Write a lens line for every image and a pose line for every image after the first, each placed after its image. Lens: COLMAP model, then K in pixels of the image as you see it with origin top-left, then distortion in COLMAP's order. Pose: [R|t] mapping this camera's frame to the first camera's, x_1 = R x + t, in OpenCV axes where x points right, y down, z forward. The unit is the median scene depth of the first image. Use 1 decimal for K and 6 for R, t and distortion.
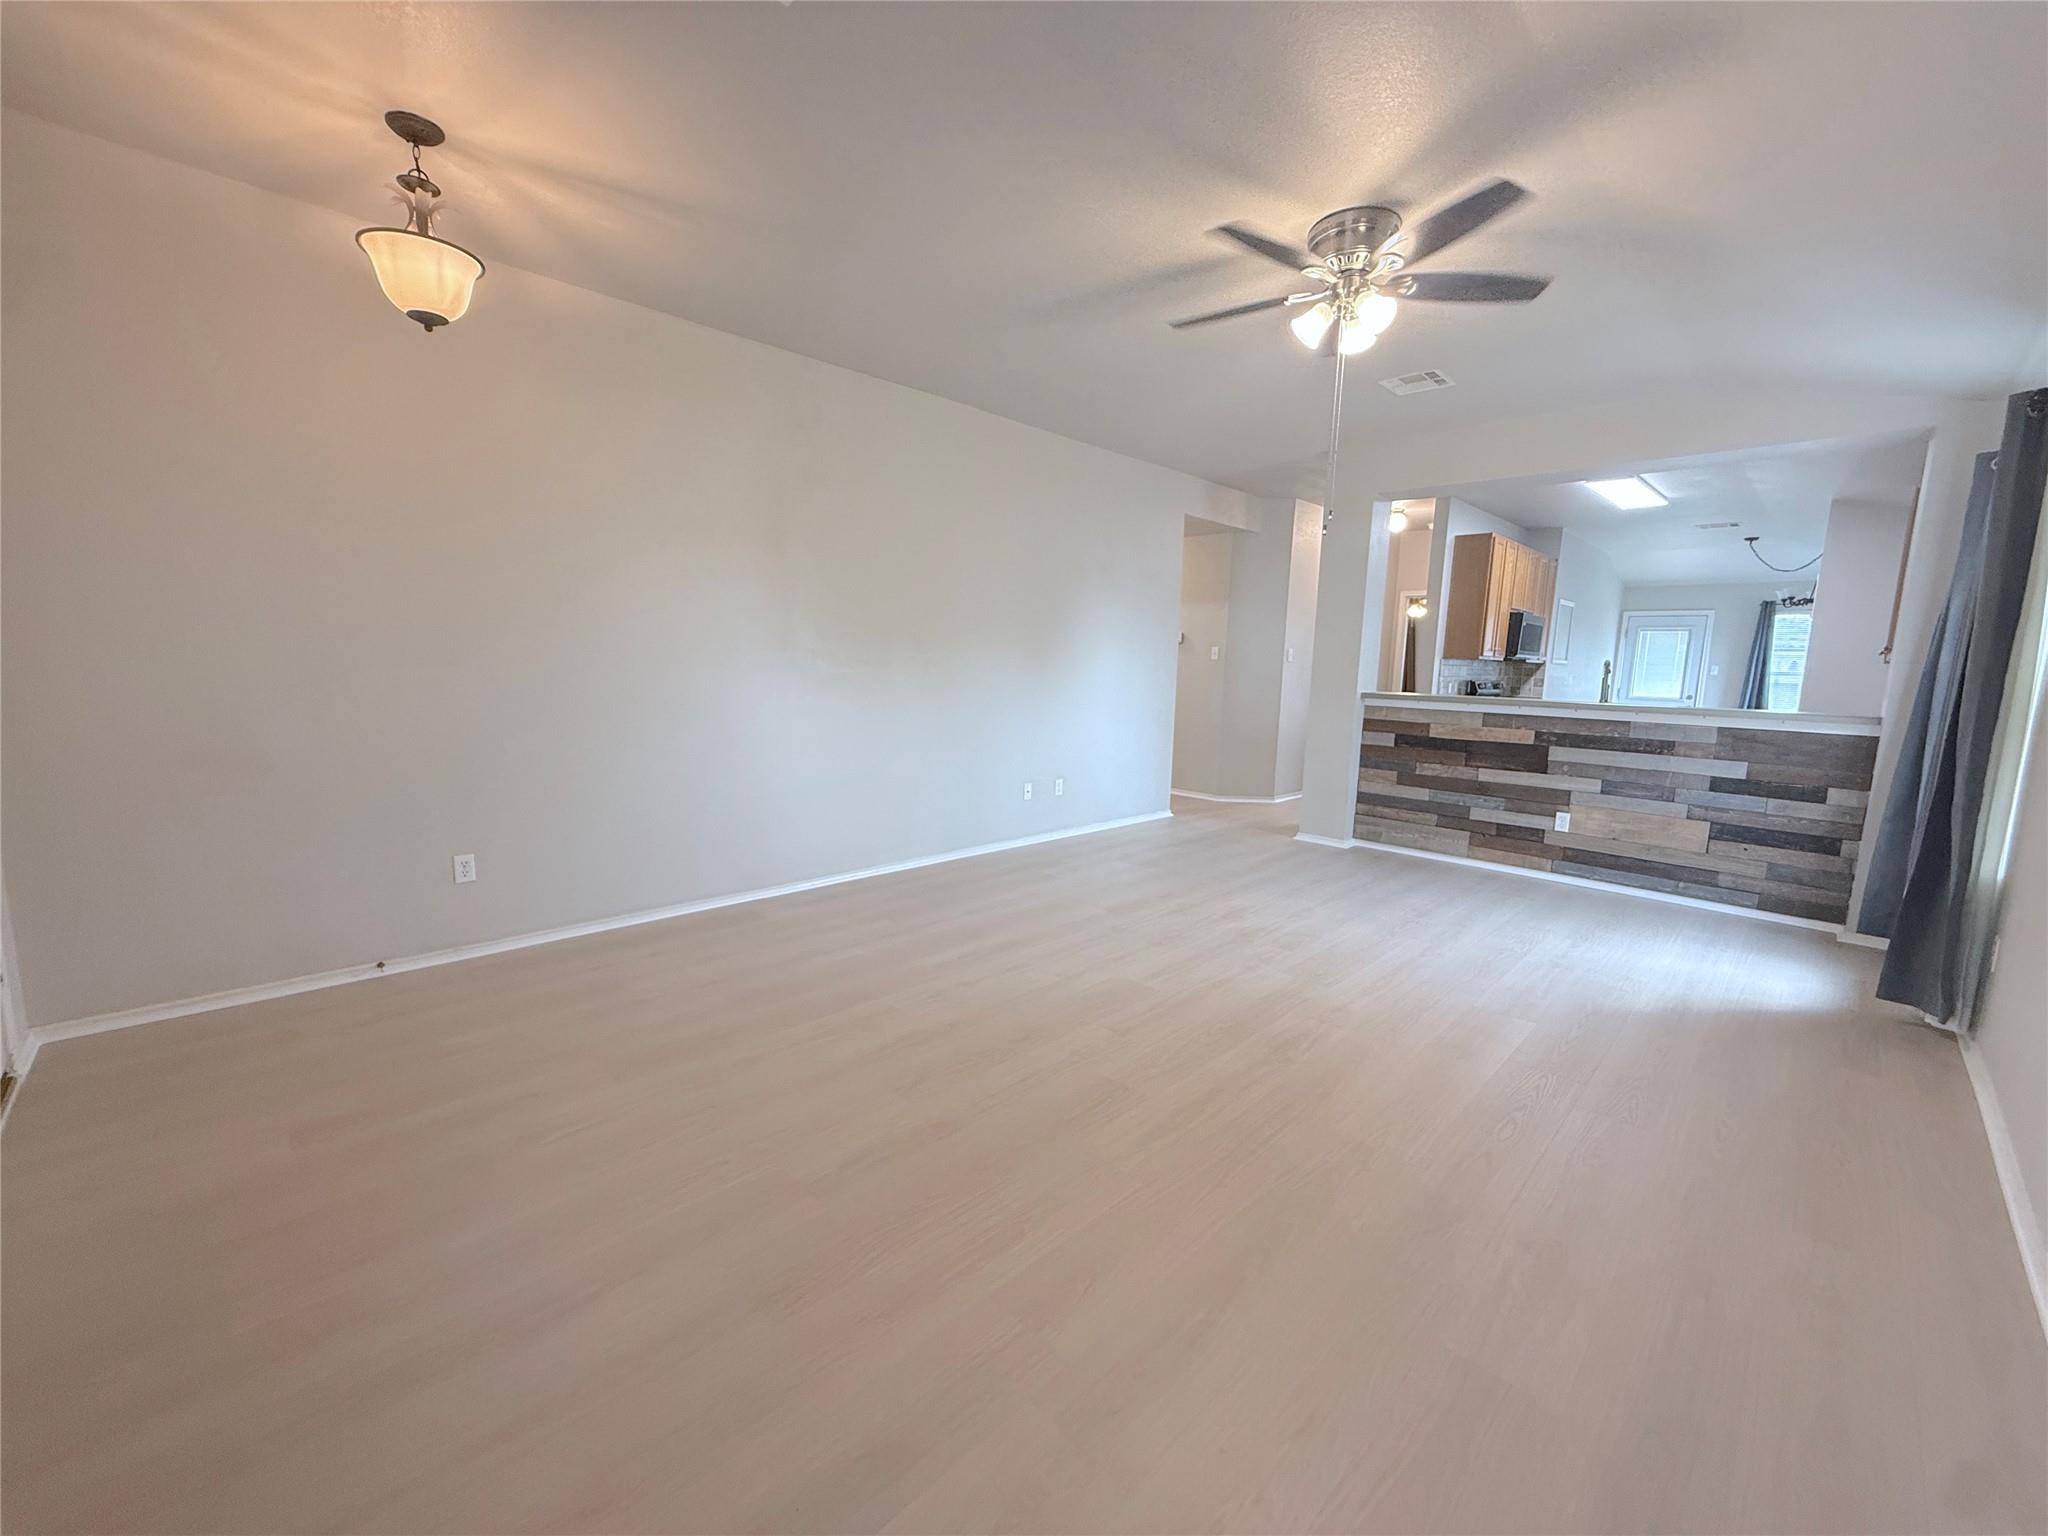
lens RADIAL K [[812.7, 0, 1019.4], [0, 812.7, 773.4], [0, 0, 1]] dist [-0.000098, -0.000203]
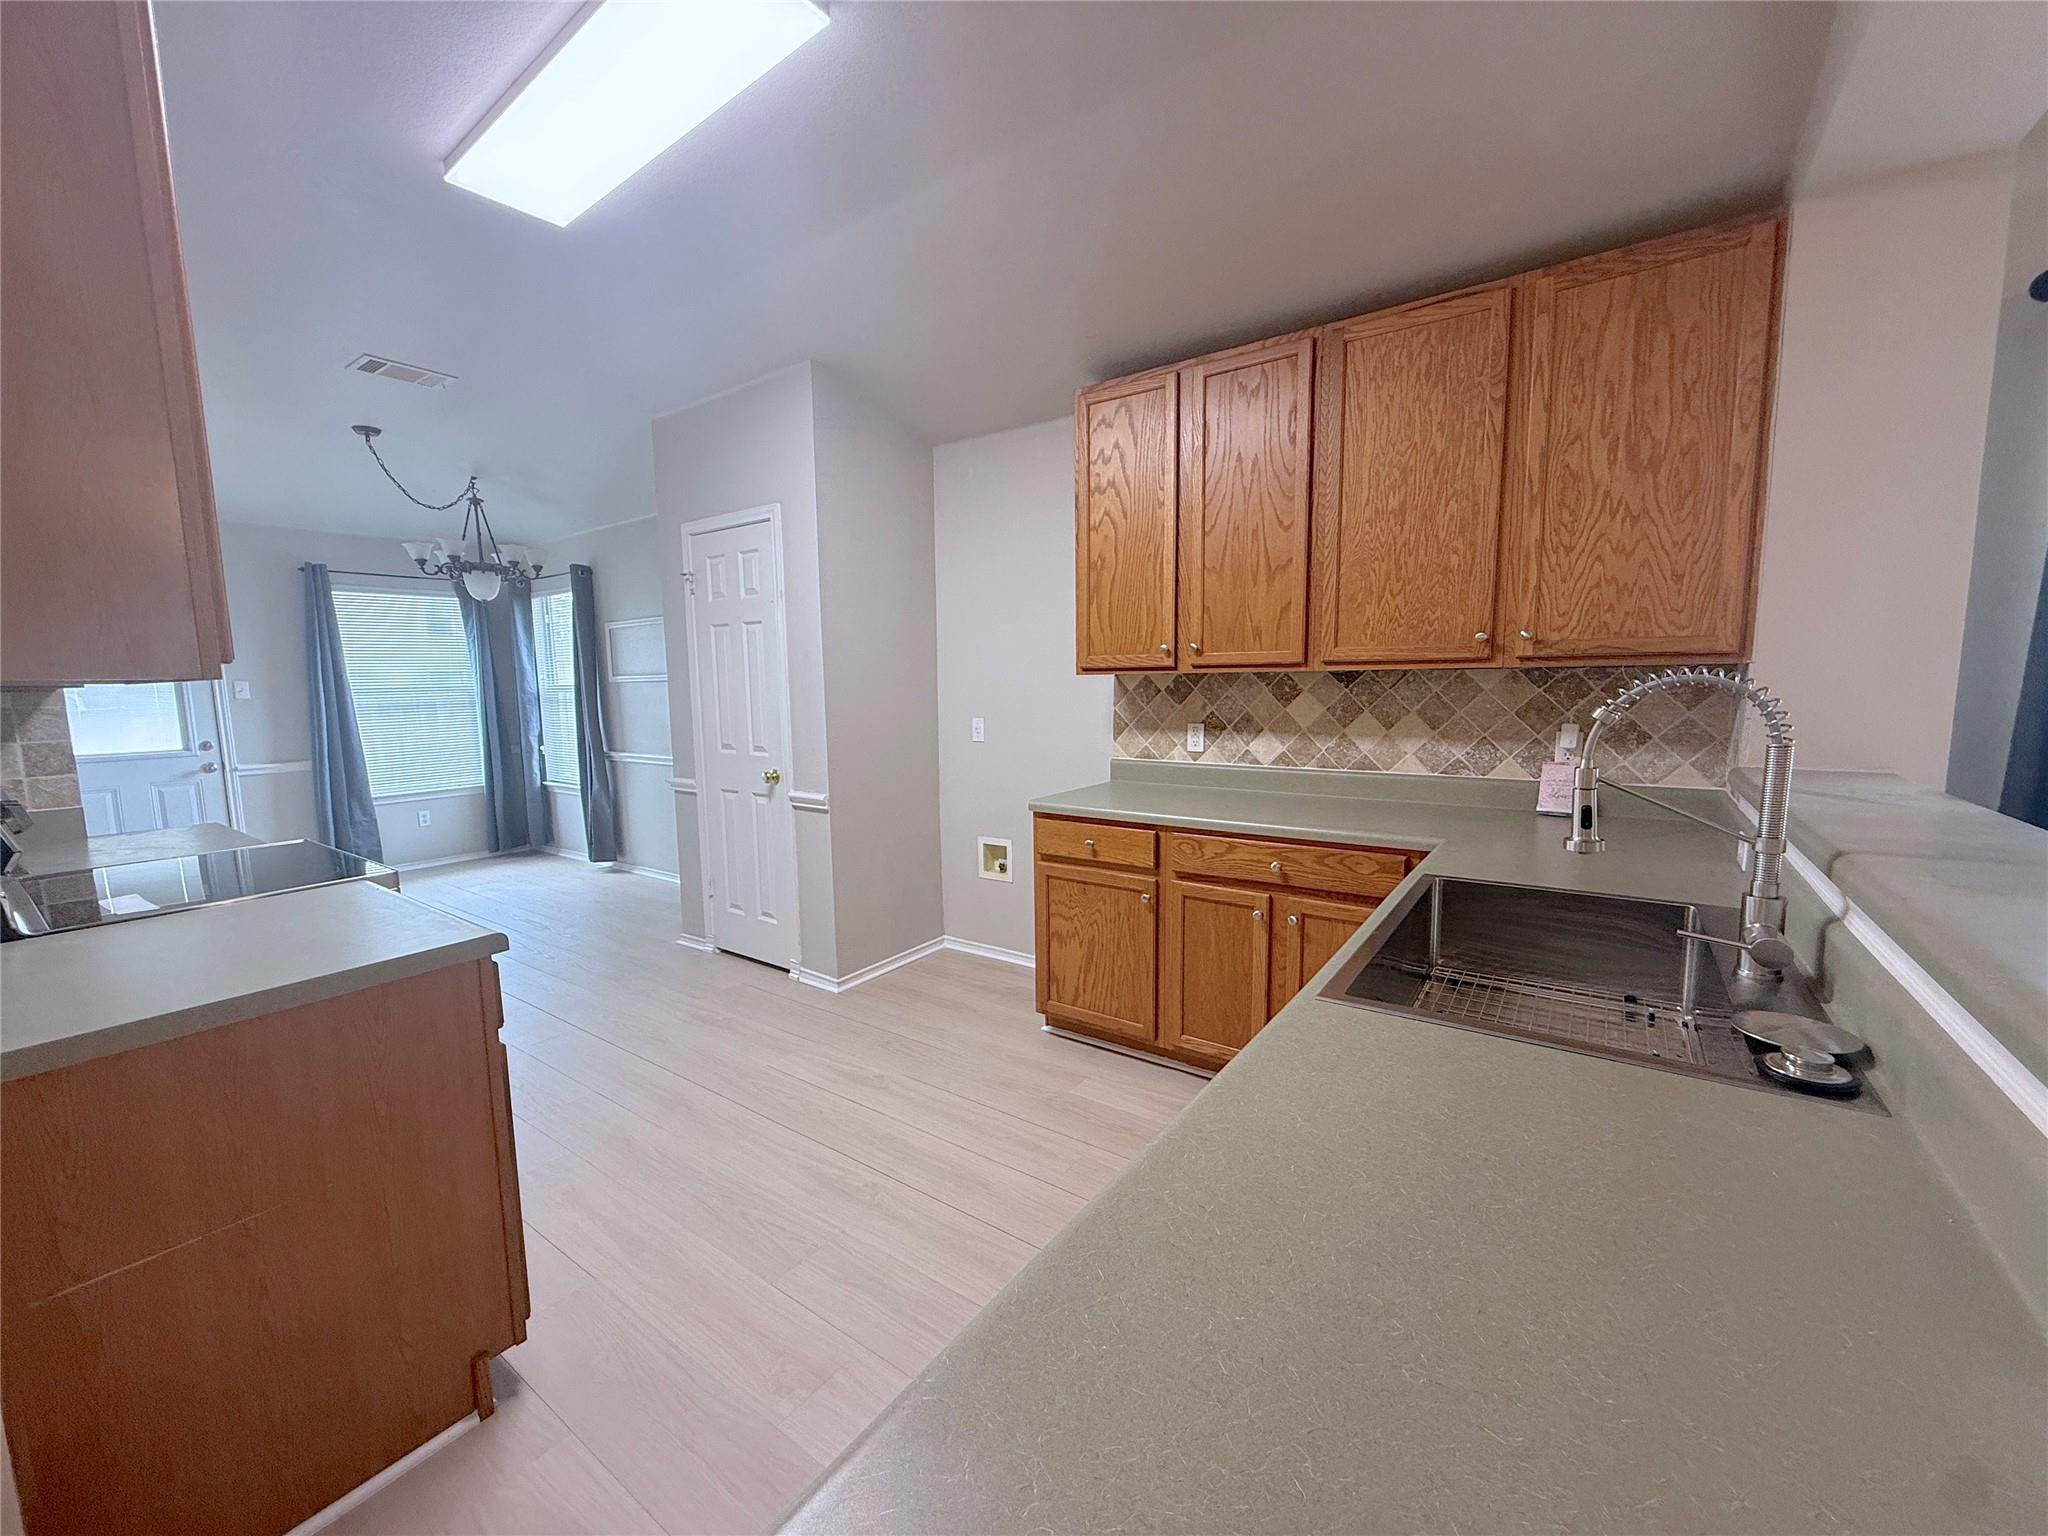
lens RADIAL K [[812.7, 0, 1018.8], [0, 812.7, 771.4], [0, 0, 1]] dist [-0.000098, -0.000203]
pose [[-0.169567, -0.136951, 0.975957, 0.526506], [0.149753, 0.975217, 0.162866, -0.176103], [-0.974075, 0.173769, -0.144856, 1.223018]]
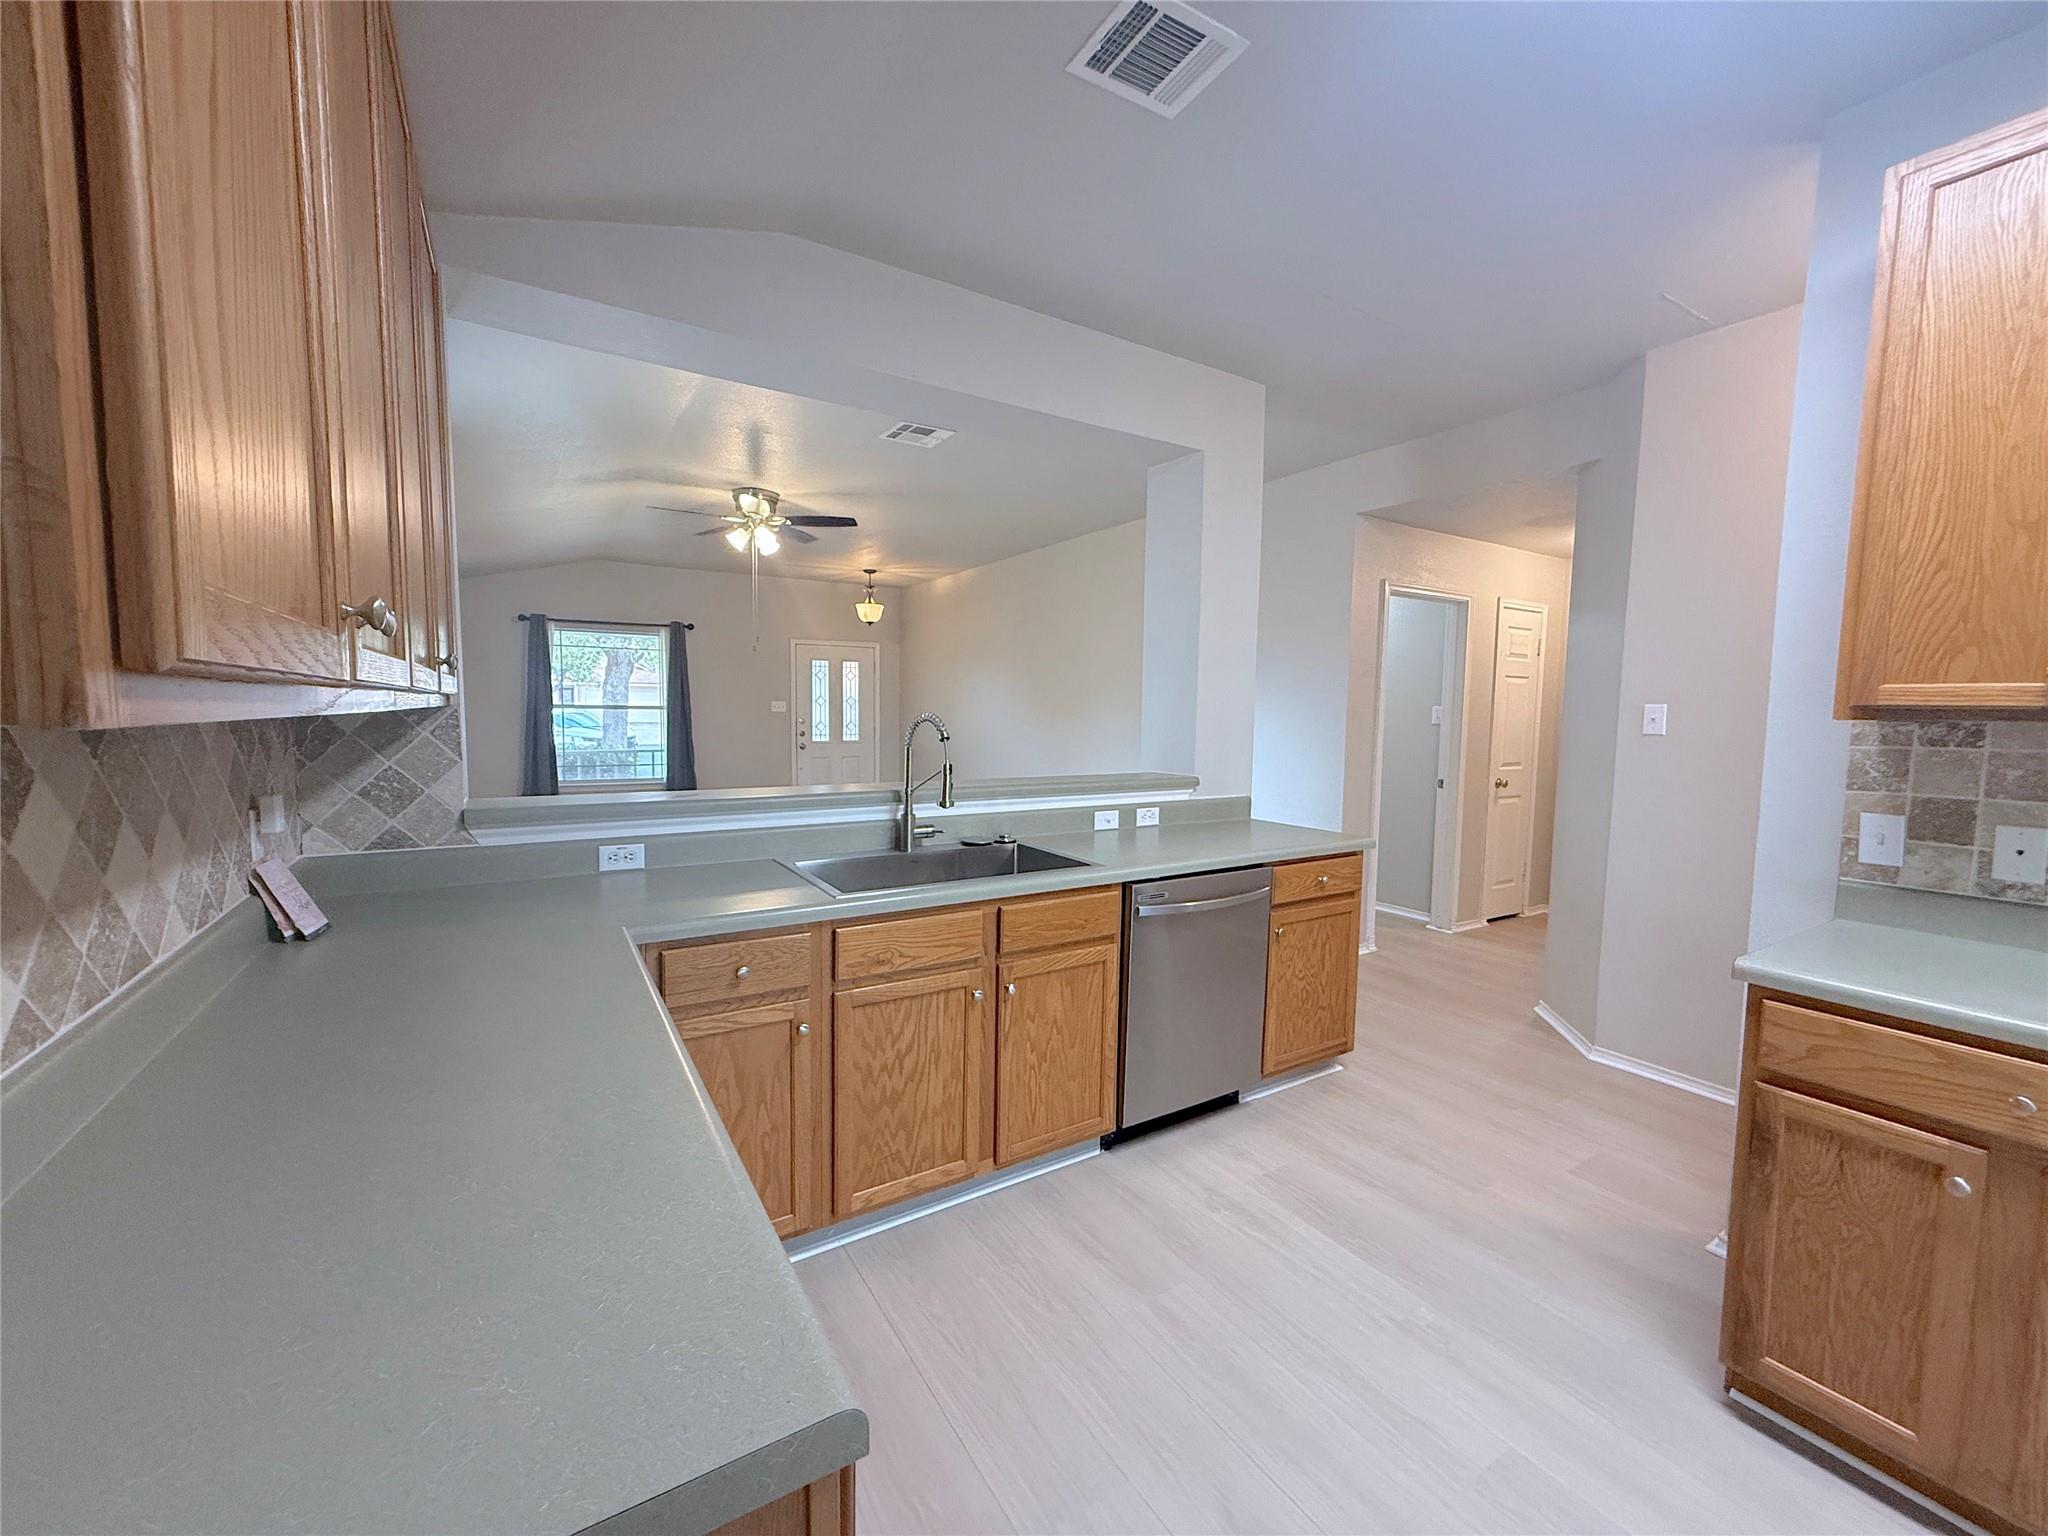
lens RADIAL K [[812.7, 0, 1016.7], [0, 812.7, 772.4], [0, 0, 1]] dist [-0.000098, -0.000203]
pose [[-0.223088, 0.047905, -0.973620, 1.194765], [-0.155420, 0.984267, 0.084040, -0.153288], [0.962329, 0.170068, -0.212133, 1.161402]]
